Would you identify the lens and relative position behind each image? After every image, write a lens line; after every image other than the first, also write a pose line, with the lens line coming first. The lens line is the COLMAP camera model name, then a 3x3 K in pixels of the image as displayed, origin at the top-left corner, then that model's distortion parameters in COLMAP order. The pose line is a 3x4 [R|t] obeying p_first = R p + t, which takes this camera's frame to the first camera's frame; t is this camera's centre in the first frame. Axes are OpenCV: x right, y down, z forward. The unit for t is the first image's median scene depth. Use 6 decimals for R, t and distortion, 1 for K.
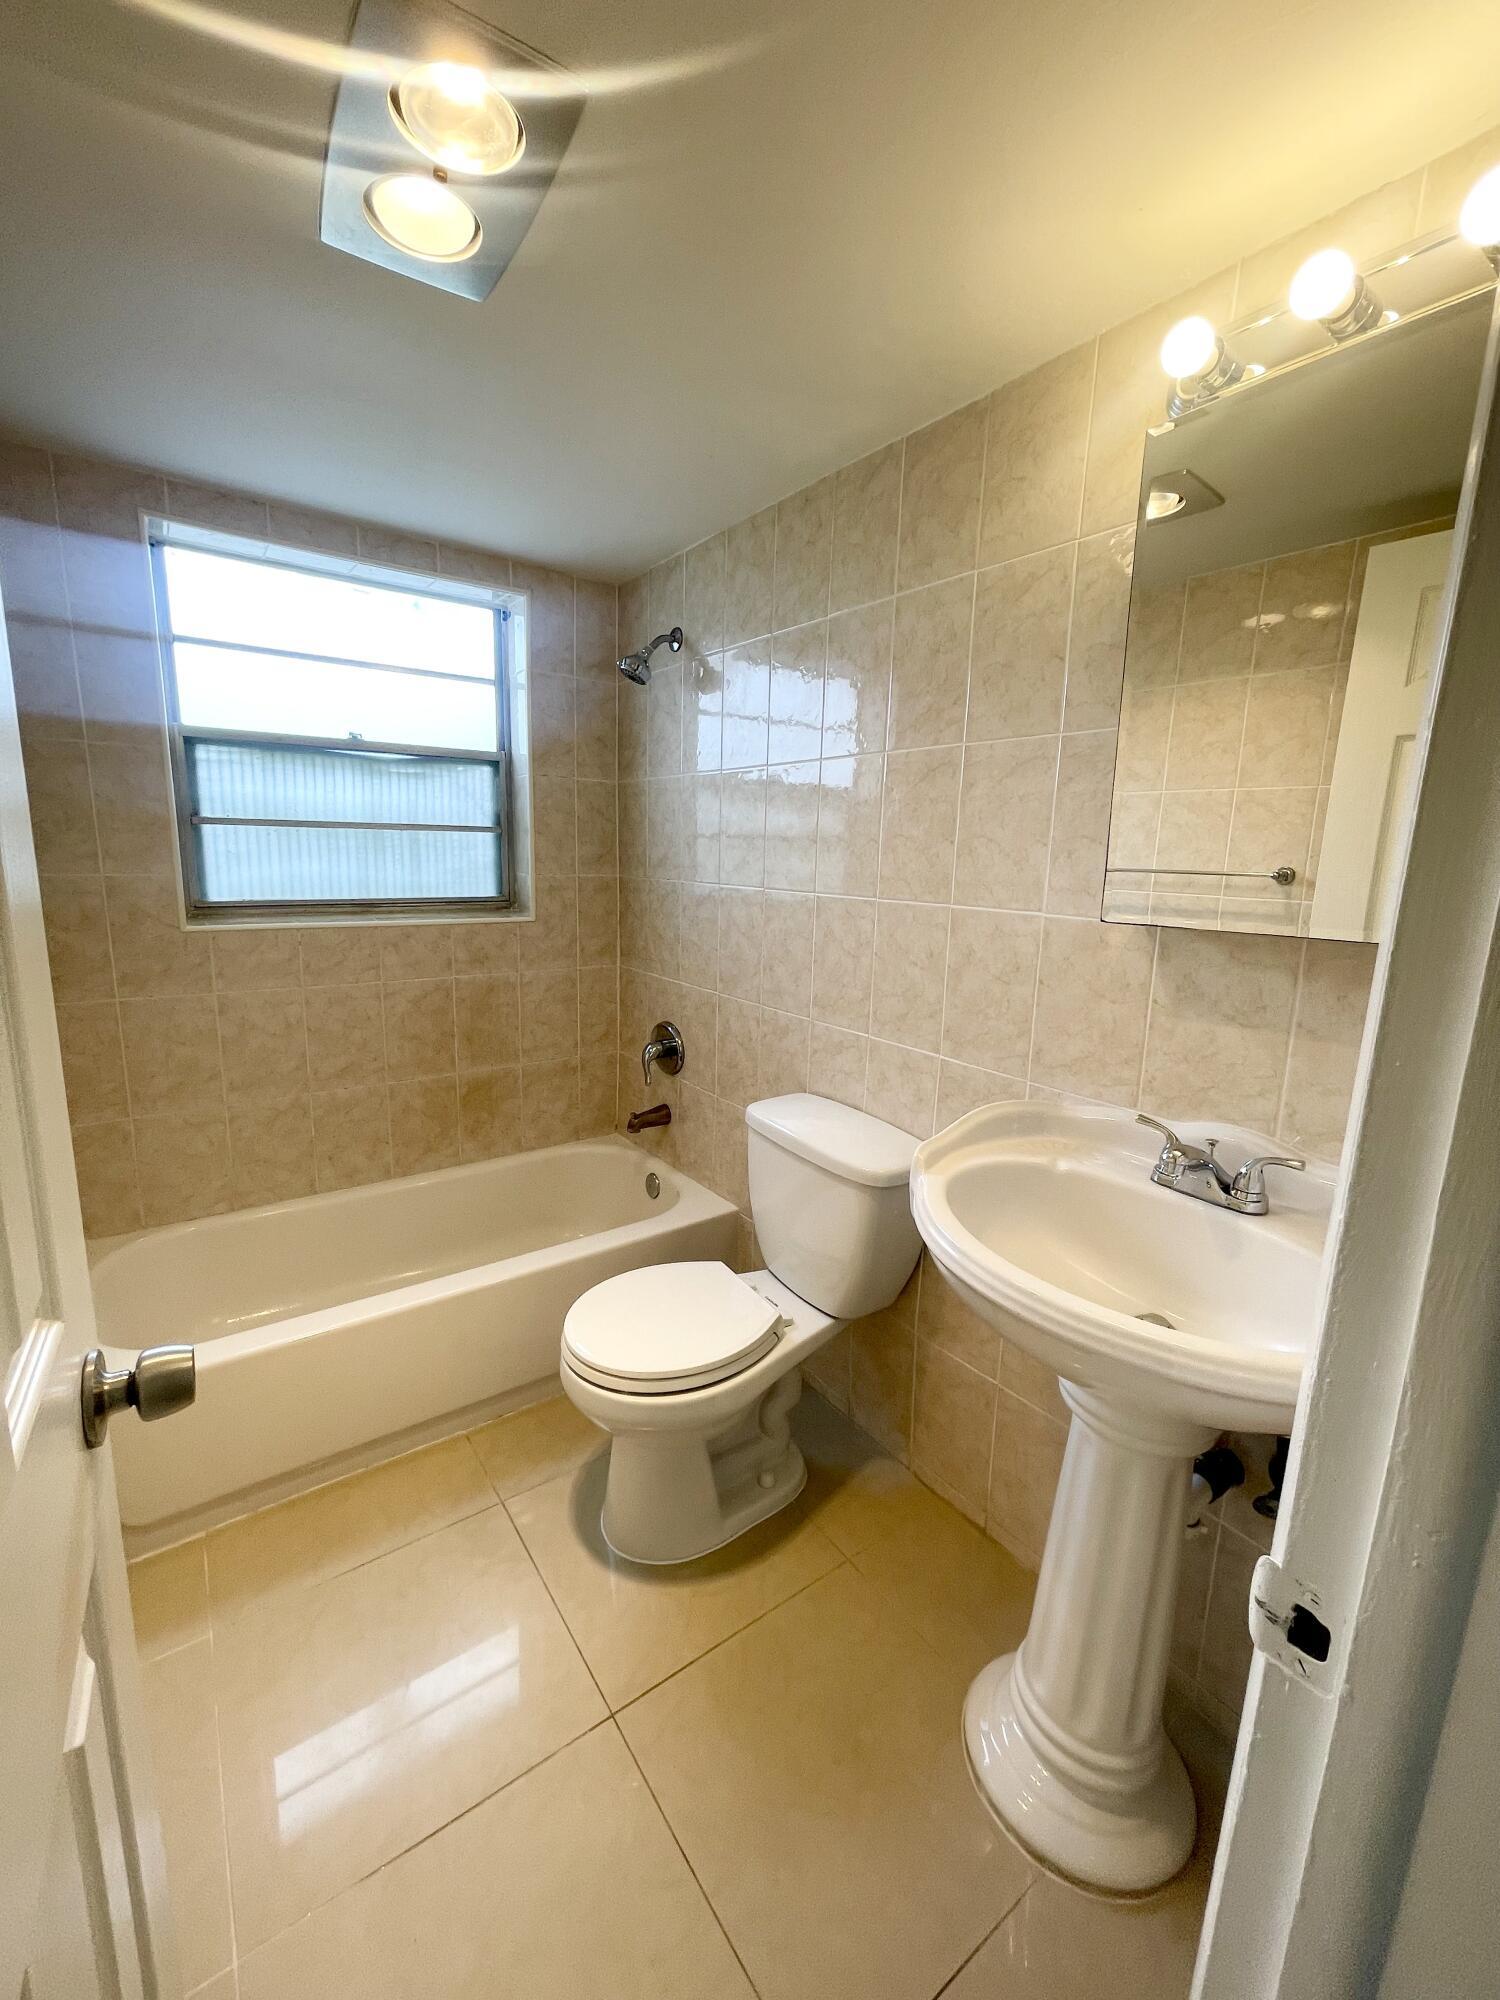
lens RADIAL K [[809.1, 0, 735.6], [0, 809.1, 984.6], [0, 0, 1]] dist [-0.006224, 0.001936]
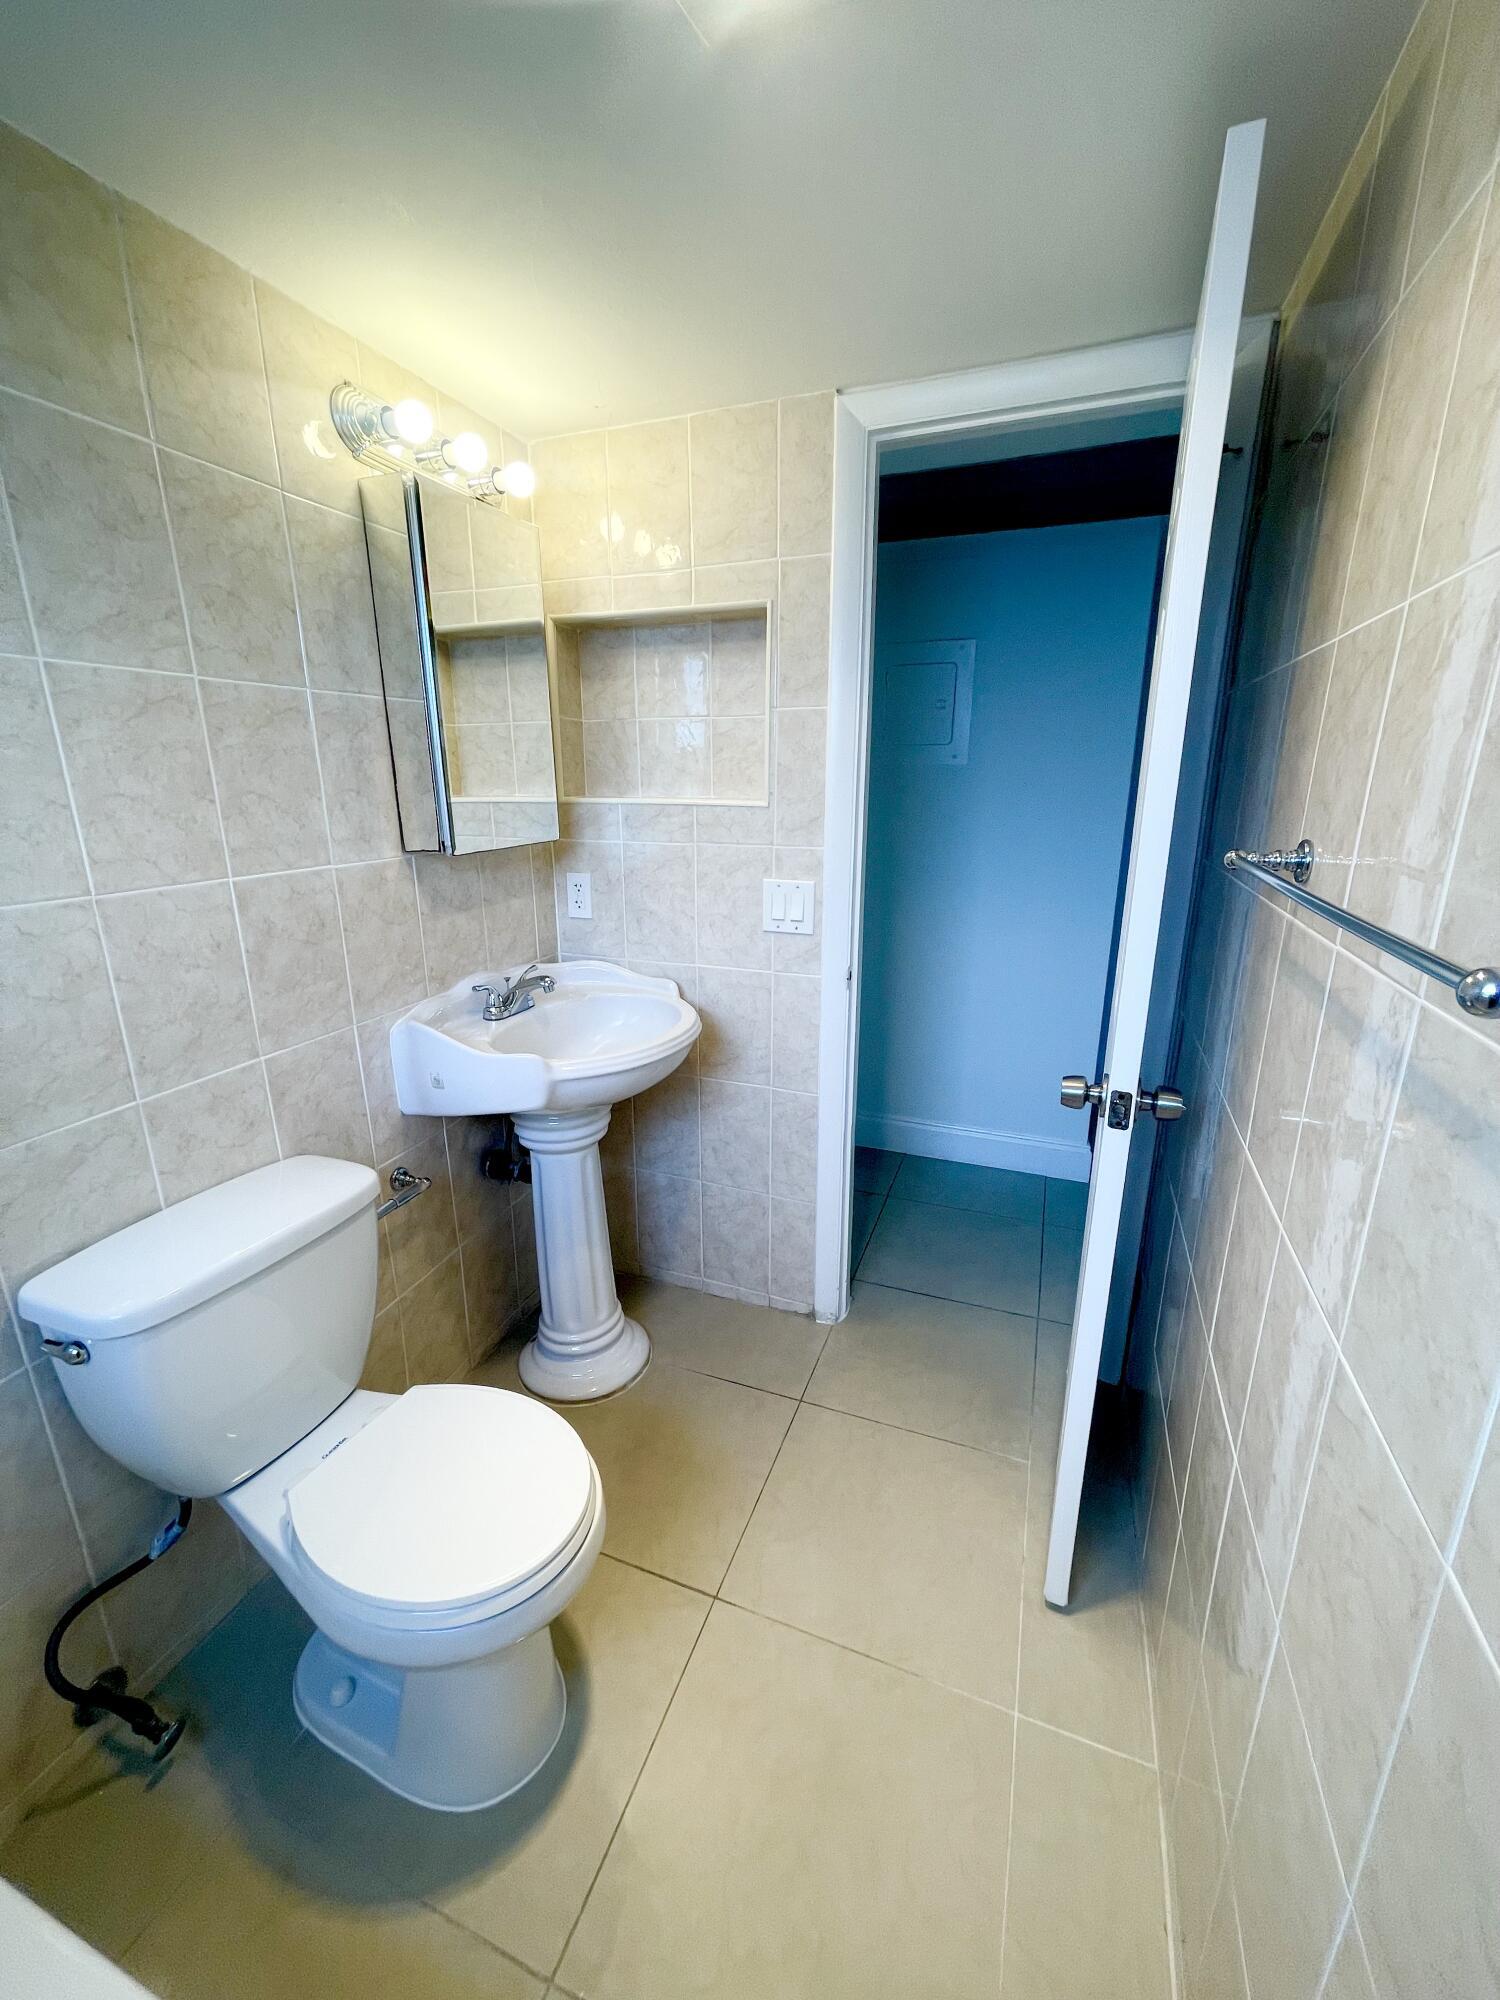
lens RADIAL K [[809.1, 0, 735.7], [0, 809.1, 1013.4], [0, 0, 1]] dist [-0.006224, 0.001936]
pose [[-0.547794, -0.242580, 0.800673, -0.747016], [0.148634, 0.913596, 0.378483, -0.219172], [-0.823304, 0.326338, -0.464407, 1.059793]]
